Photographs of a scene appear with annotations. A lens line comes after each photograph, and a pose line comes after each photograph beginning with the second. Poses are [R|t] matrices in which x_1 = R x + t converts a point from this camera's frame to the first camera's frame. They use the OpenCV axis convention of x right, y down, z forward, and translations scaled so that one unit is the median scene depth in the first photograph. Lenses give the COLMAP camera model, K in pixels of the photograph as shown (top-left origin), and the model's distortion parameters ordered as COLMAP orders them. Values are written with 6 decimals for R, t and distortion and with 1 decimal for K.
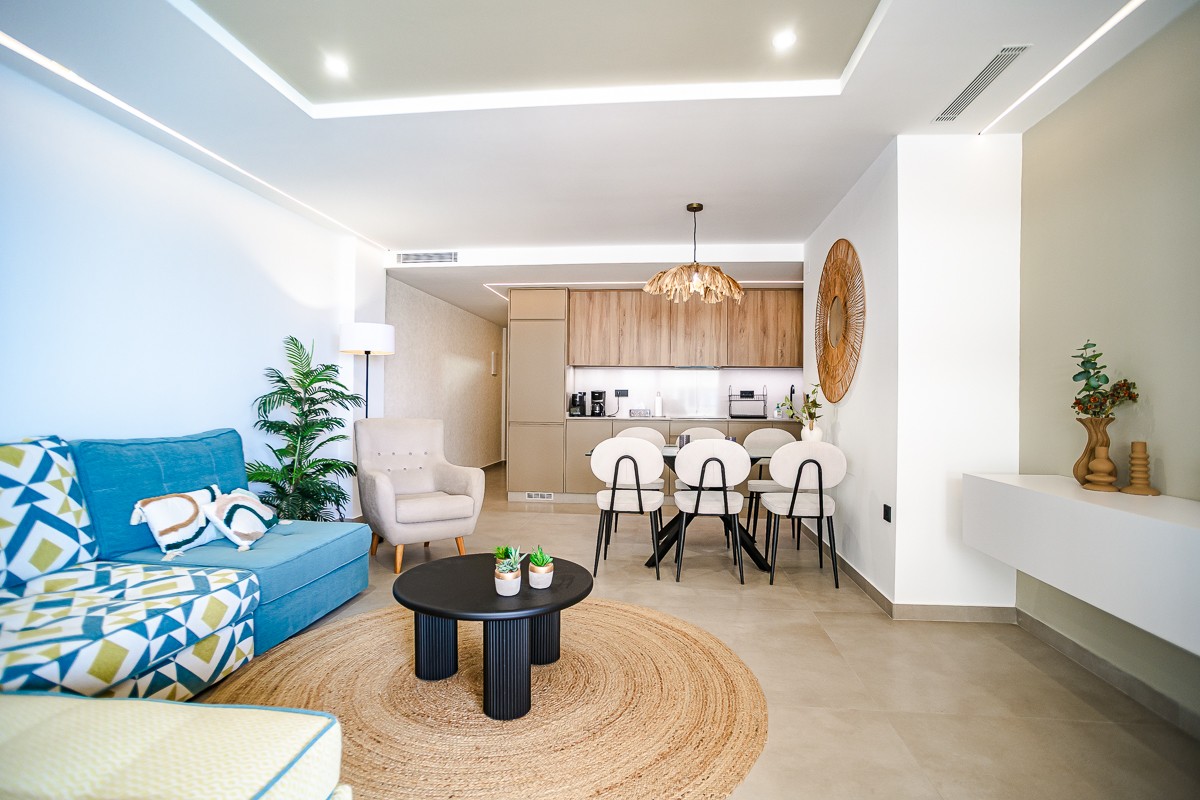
lens RADIAL K [[591.3, 0, 608.6], [0, 591.3, 398.8], [0, 0, 1]] dist [-0.078695, 0.043784]
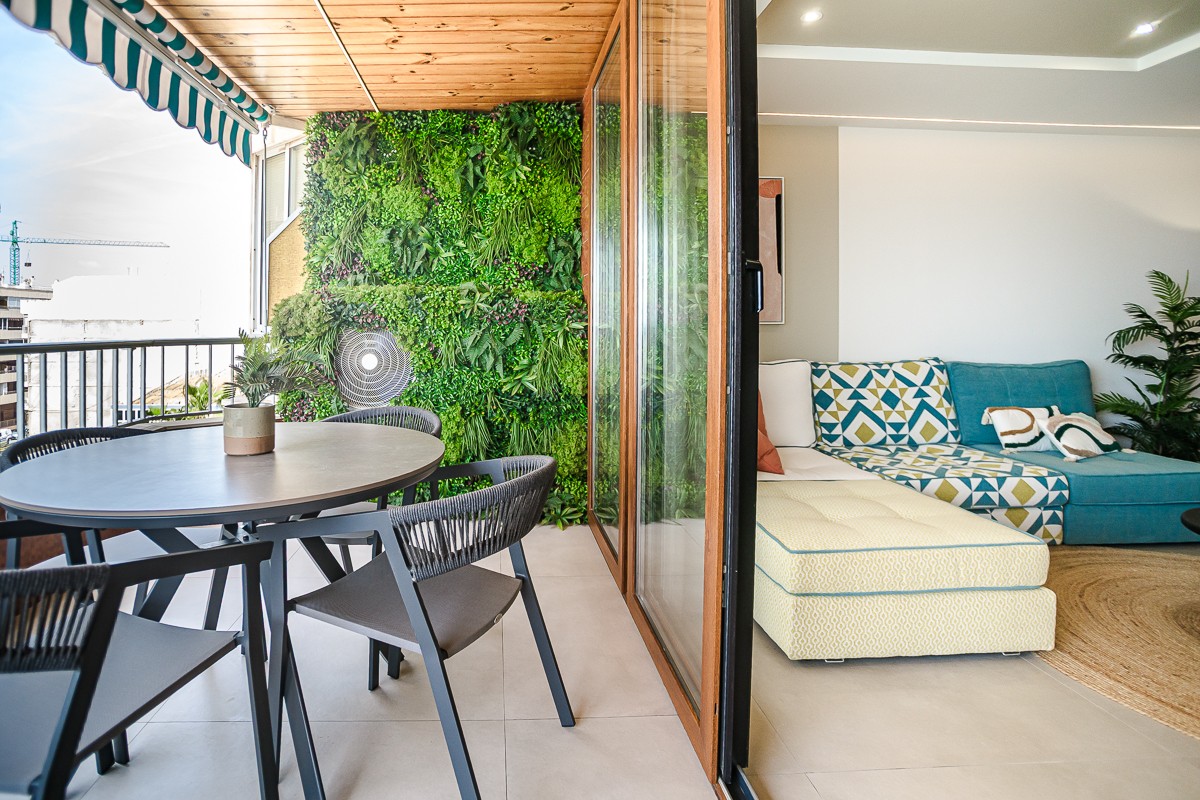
lens RADIAL K [[620.4, 0, 498.2], [0, 620.4, 327.5], [0, 0, 1]] dist [-0.072987, 0.019156]
pose [[0.104673, -0.004703, -0.994496, 0.513085], [0.000078, 0.999989, -0.004720, -0.008524], [0.994507, 0.000417, 0.104672, -0.343365]]
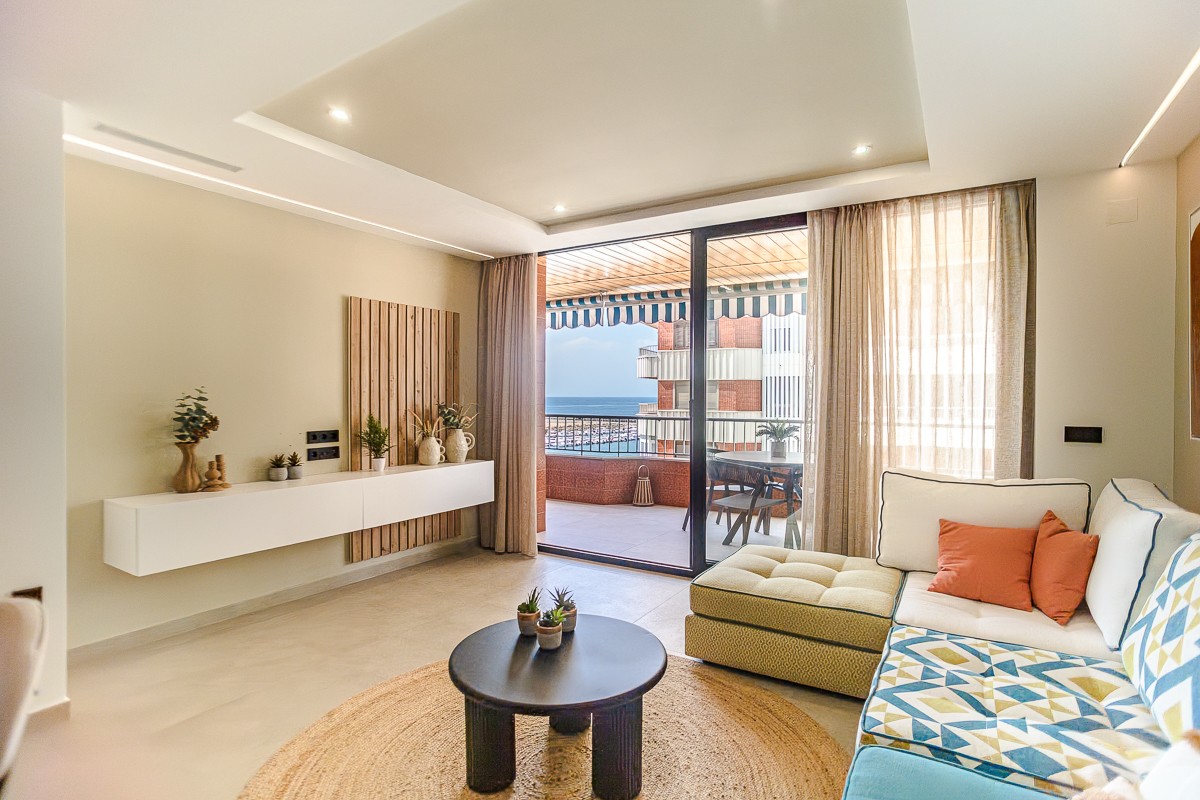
lens RADIAL K [[591.3, 0, 608.6], [0, 591.3, 398.8], [0, 0, 1]] dist [-0.078695, 0.043784]
pose [[-0.895716, -0.017482, 0.444284, -0.636191], [-0.016002, 0.999847, 0.007082, -0.090191], [-0.444340, -0.000766, -0.895858, 1.729080]]
